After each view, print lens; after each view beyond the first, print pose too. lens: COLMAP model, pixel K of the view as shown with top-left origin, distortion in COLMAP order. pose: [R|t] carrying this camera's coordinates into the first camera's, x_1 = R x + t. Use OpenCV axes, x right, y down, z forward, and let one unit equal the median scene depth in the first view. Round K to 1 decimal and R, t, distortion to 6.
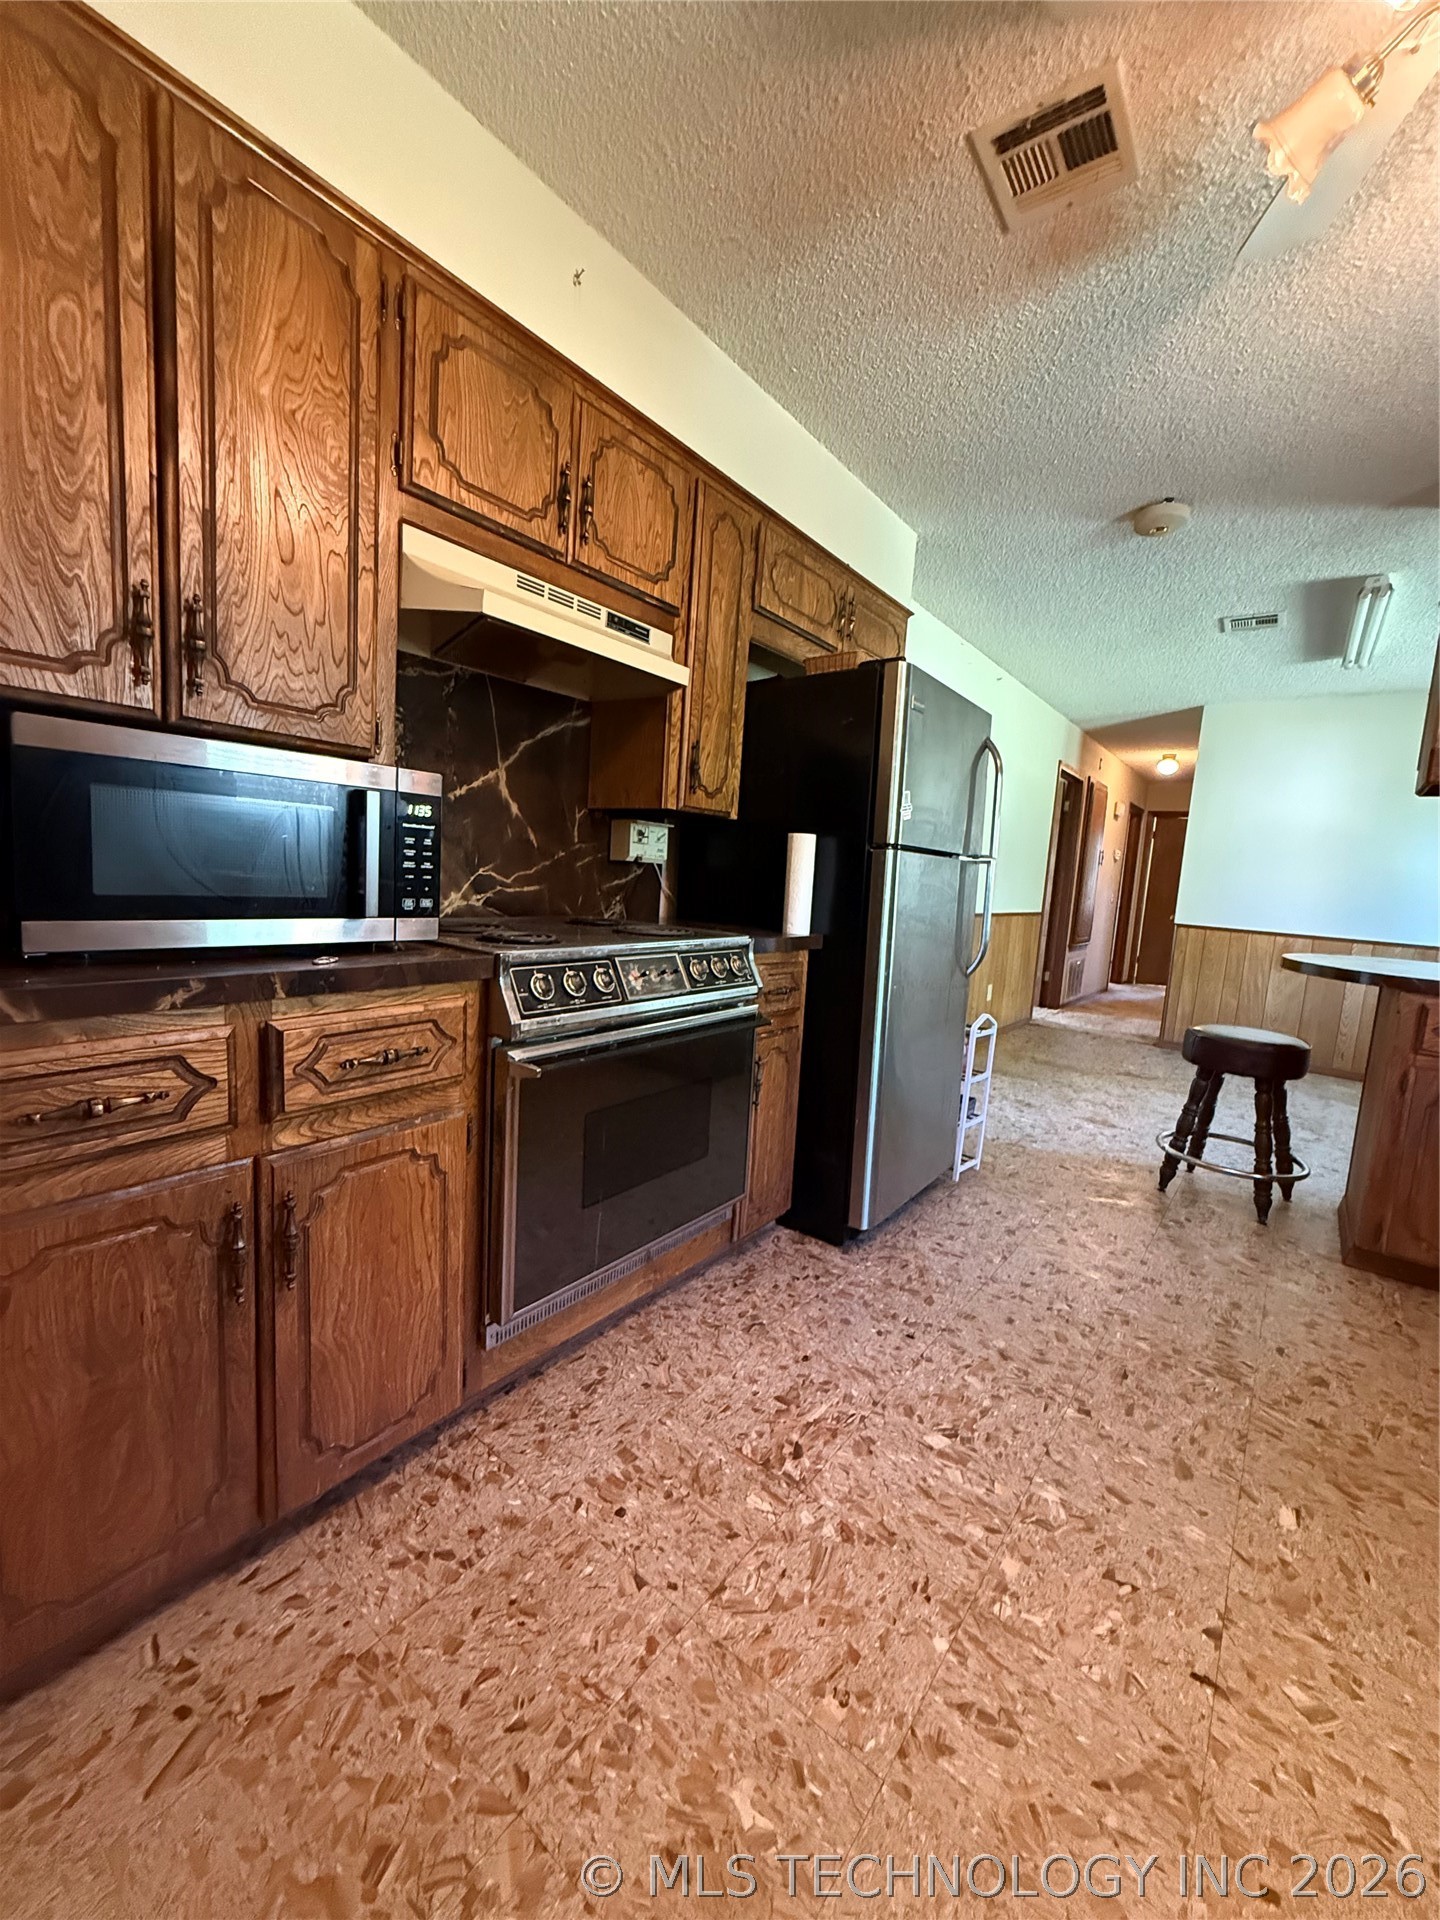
lens RADIAL K [[765.8, 0, 716.2], [0, 765.8, 956.2], [0, 0, 1]] dist [-0.000250, 0.000151]
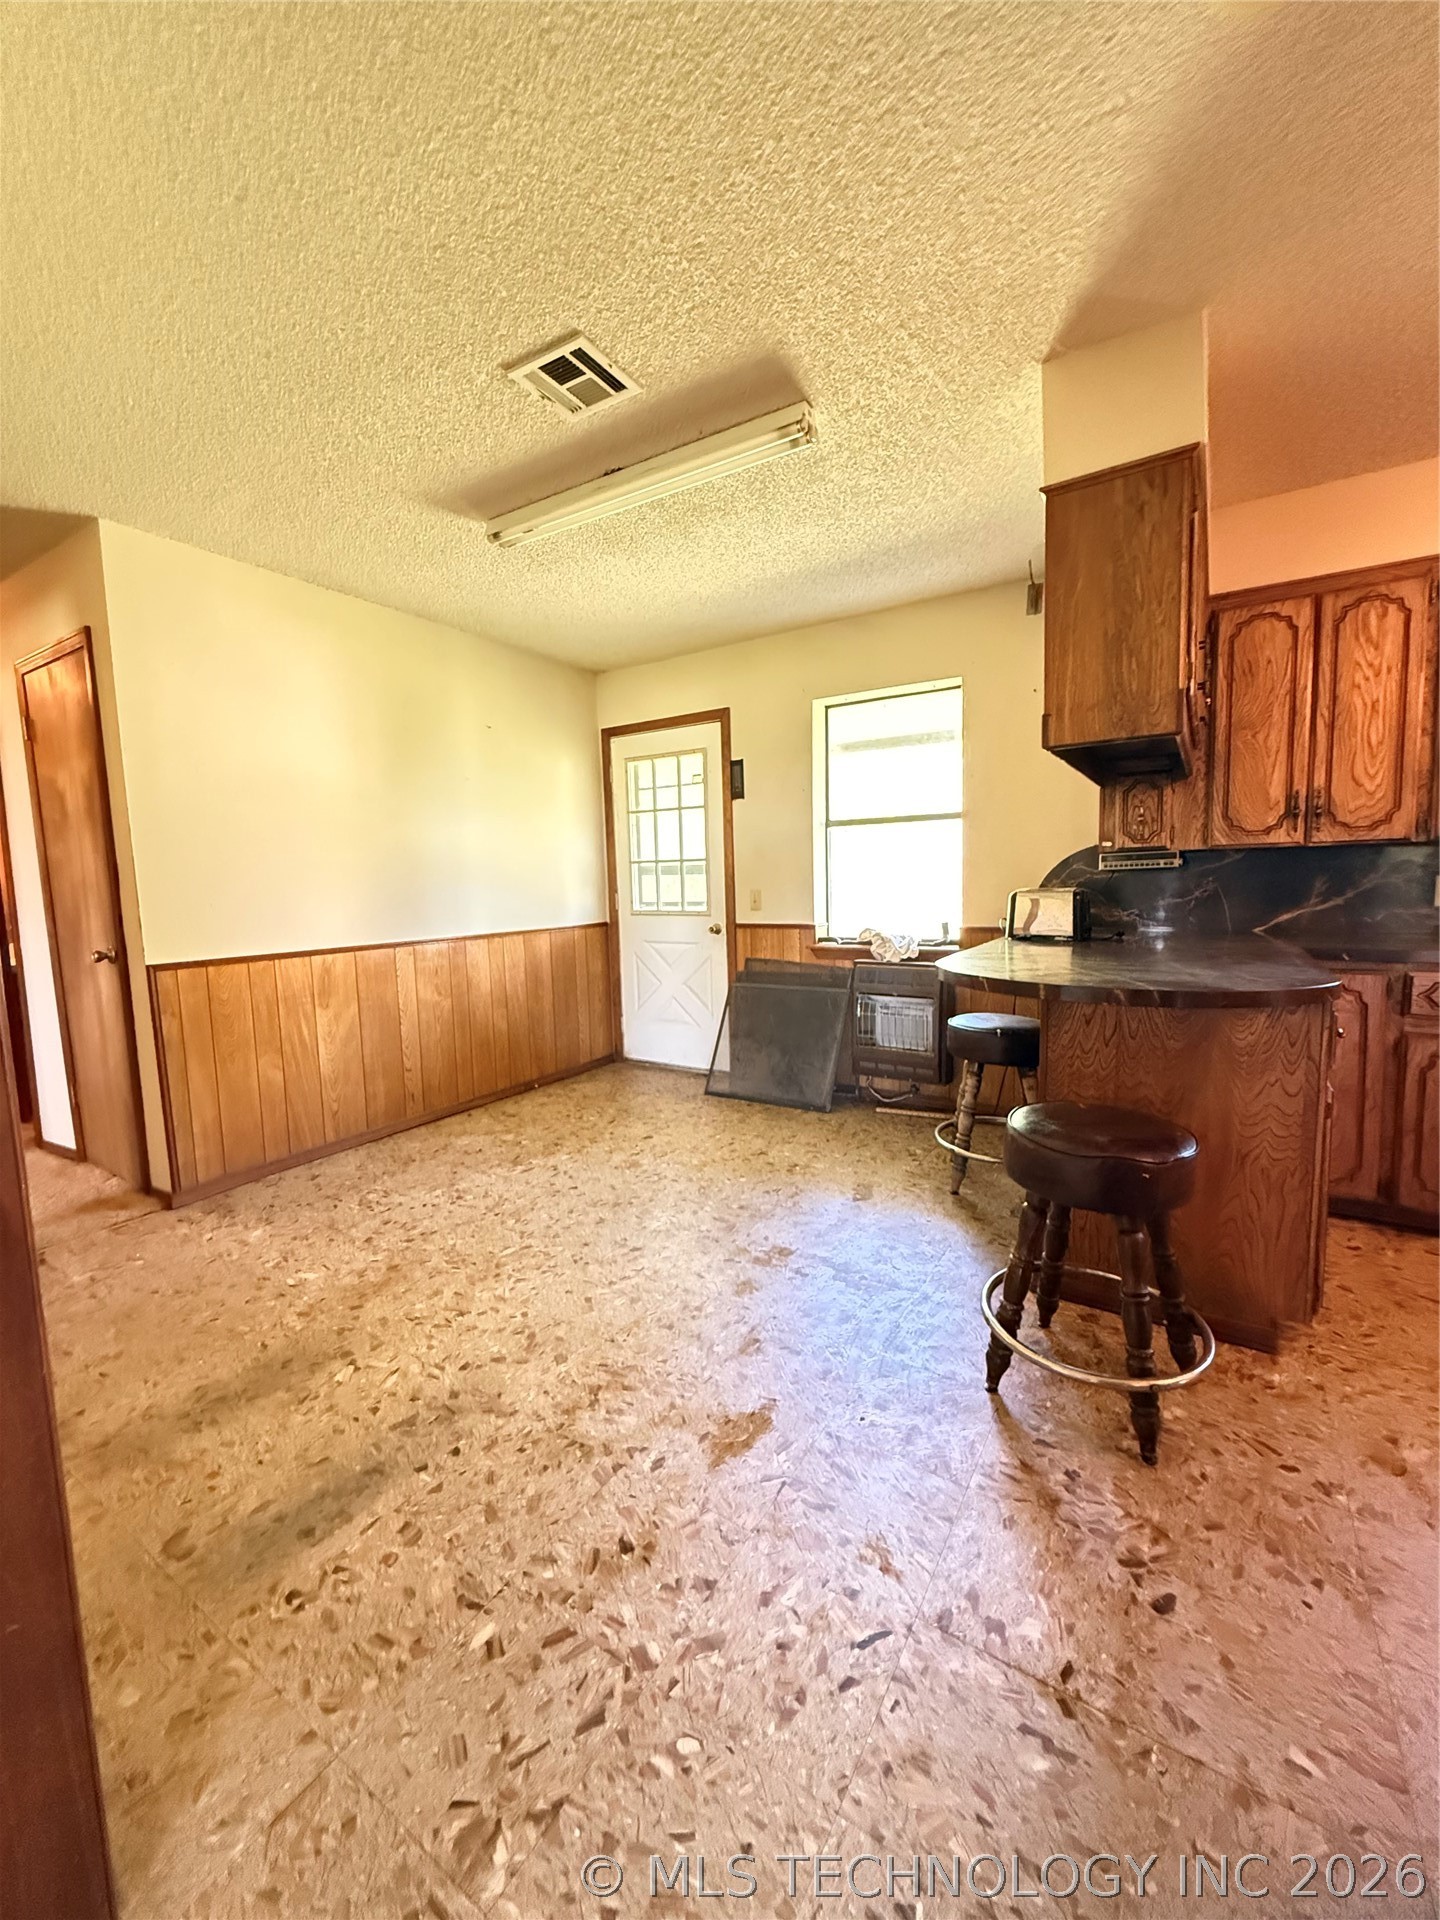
lens RADIAL K [[765.8, 0, 717.0], [0, 765.8, 957.3], [0, 0, 1]] dist [-0.000250, 0.000151]
pose [[-0.091463, -0.169375, 0.981298, 0.235092], [0.132427, 0.974608, 0.180563, -0.278526], [-0.986964, 0.146465, -0.066711, 2.080701]]
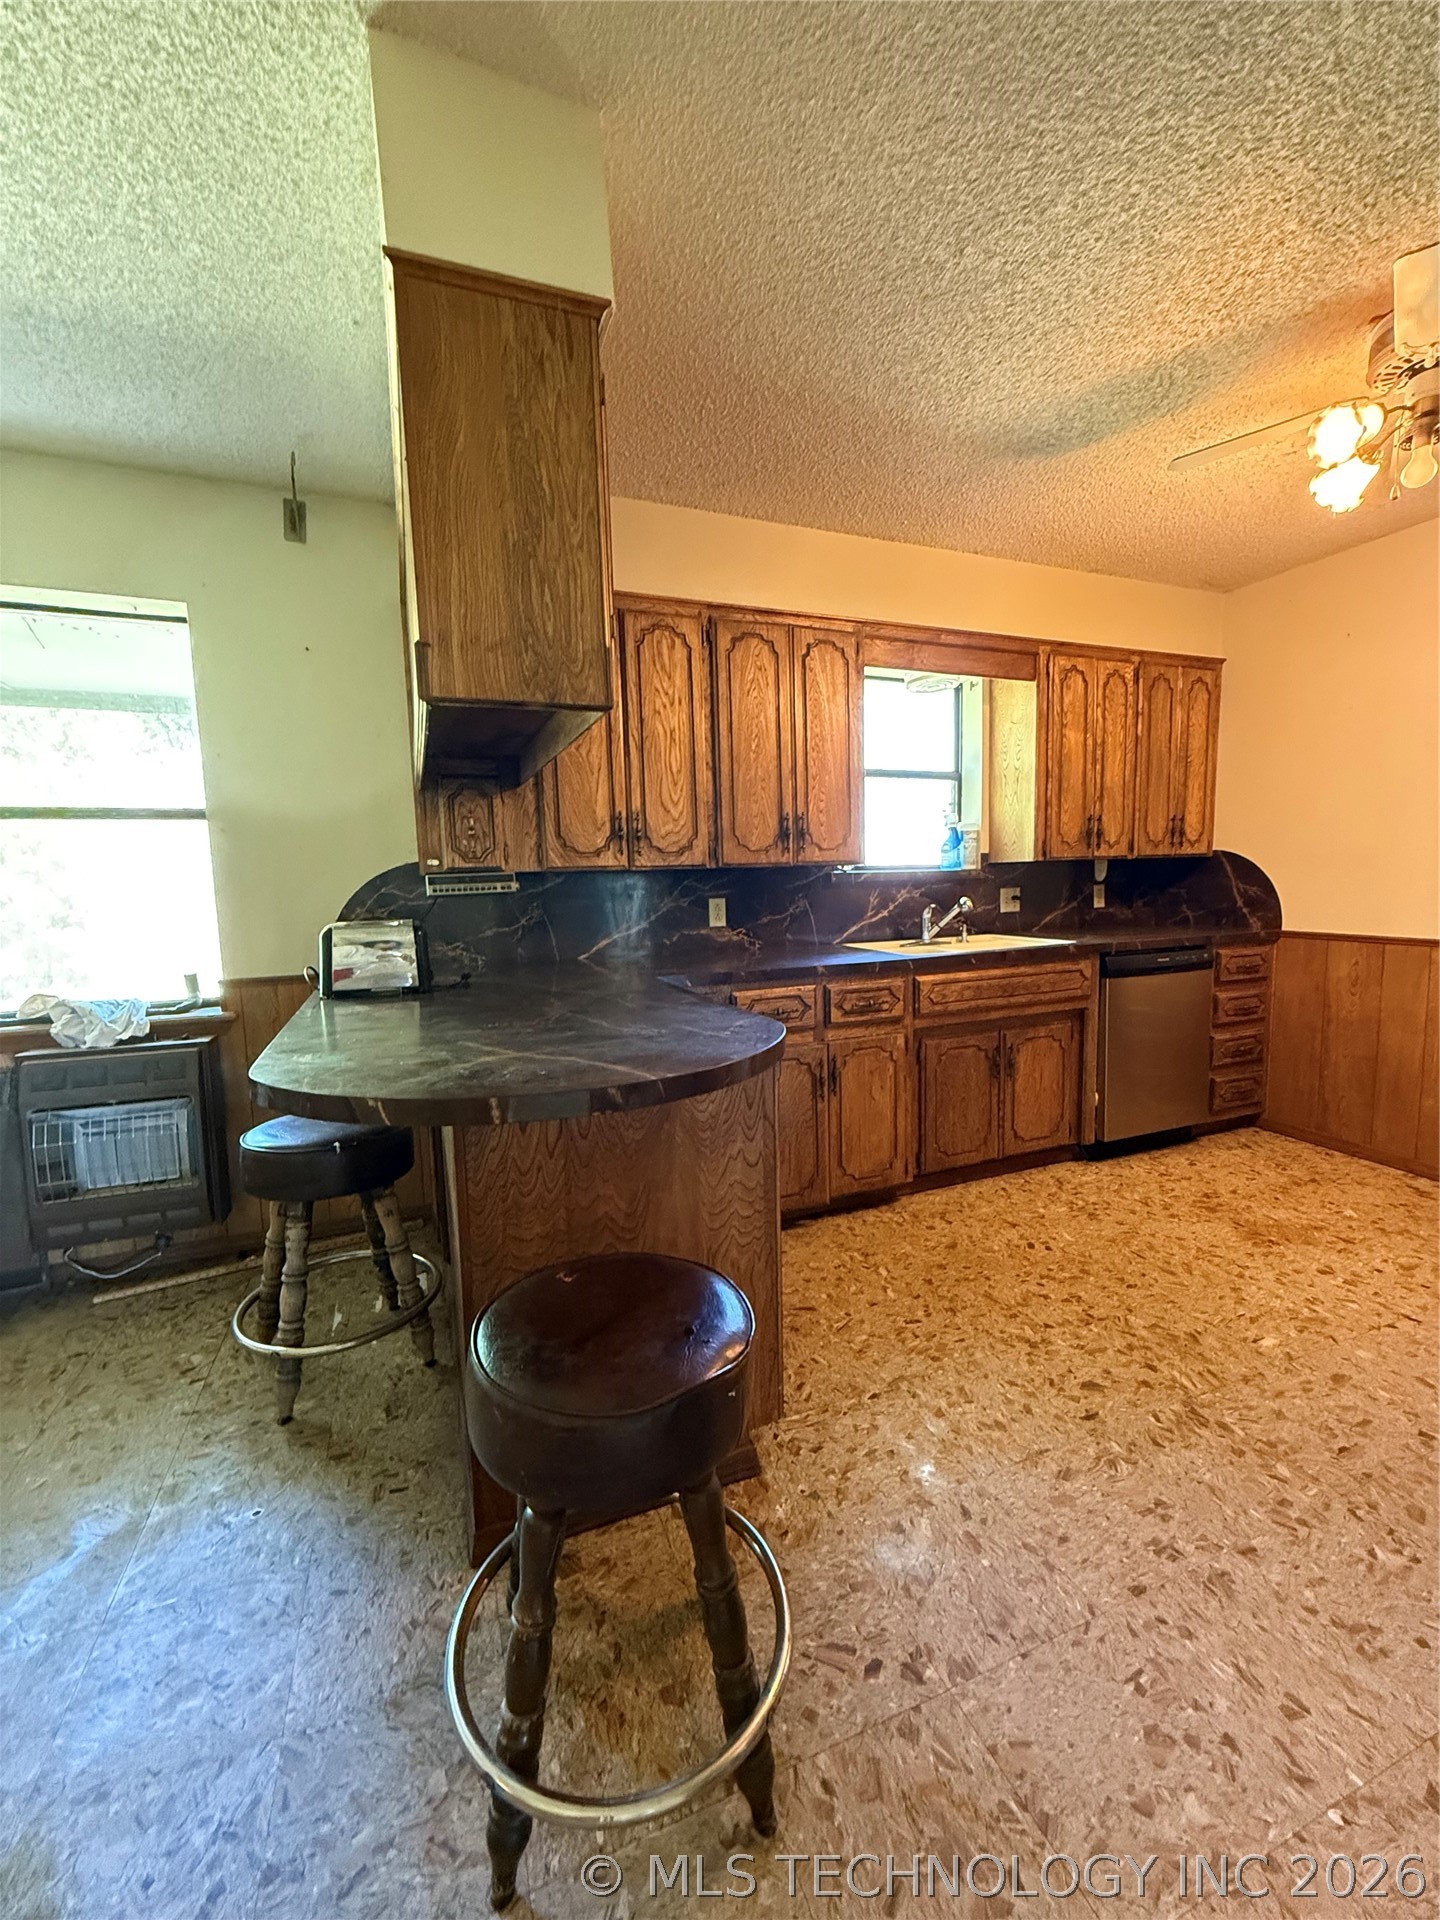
lens RADIAL K [[765.8, 0, 717.6], [0, 765.8, 956.4], [0, 0, 1]] dist [-0.000250, 0.000151]
pose [[-0.859846, -0.099331, 0.500797, 0.759349], [0.022628, 0.972513, 0.231745, -0.240004], [-0.510051, 0.210597, -0.833964, 1.969229]]
